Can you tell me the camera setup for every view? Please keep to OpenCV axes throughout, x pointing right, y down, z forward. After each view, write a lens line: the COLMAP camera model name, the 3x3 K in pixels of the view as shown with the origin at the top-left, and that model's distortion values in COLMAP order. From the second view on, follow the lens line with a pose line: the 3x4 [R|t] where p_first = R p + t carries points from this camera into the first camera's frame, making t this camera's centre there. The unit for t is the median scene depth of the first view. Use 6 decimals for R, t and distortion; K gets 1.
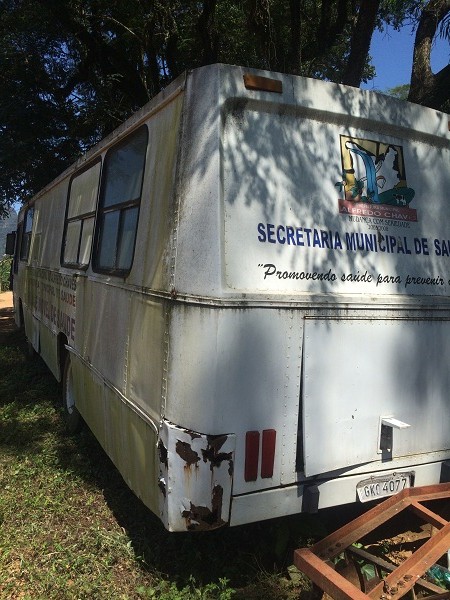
lens RADIAL K [[507.6, 0, 225.0], [0, 507.6, 300.0], [0, 0, 1]] dist [0.092689, -0.117379]
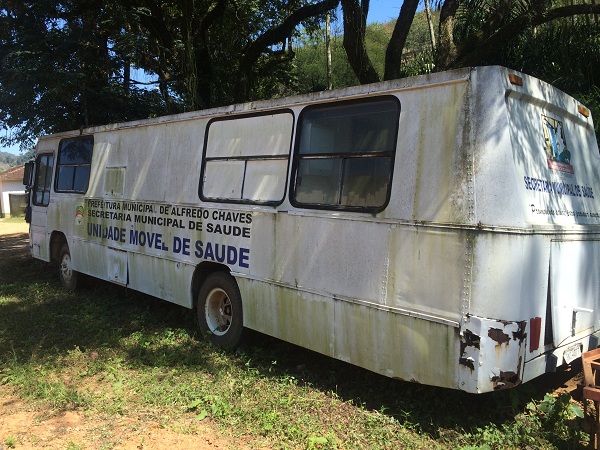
lens RADIAL K [[507.6, 0, 300.0], [0, 507.6, 225.0], [0, 0, 1]] dist [0.092689, -0.117379]
pose [[0.952265, -0.014883, 0.304909, -0.972049], [0.016815, 0.999852, -0.003711, -0.016267], [-0.304809, 0.008661, 0.952374, -0.198824]]
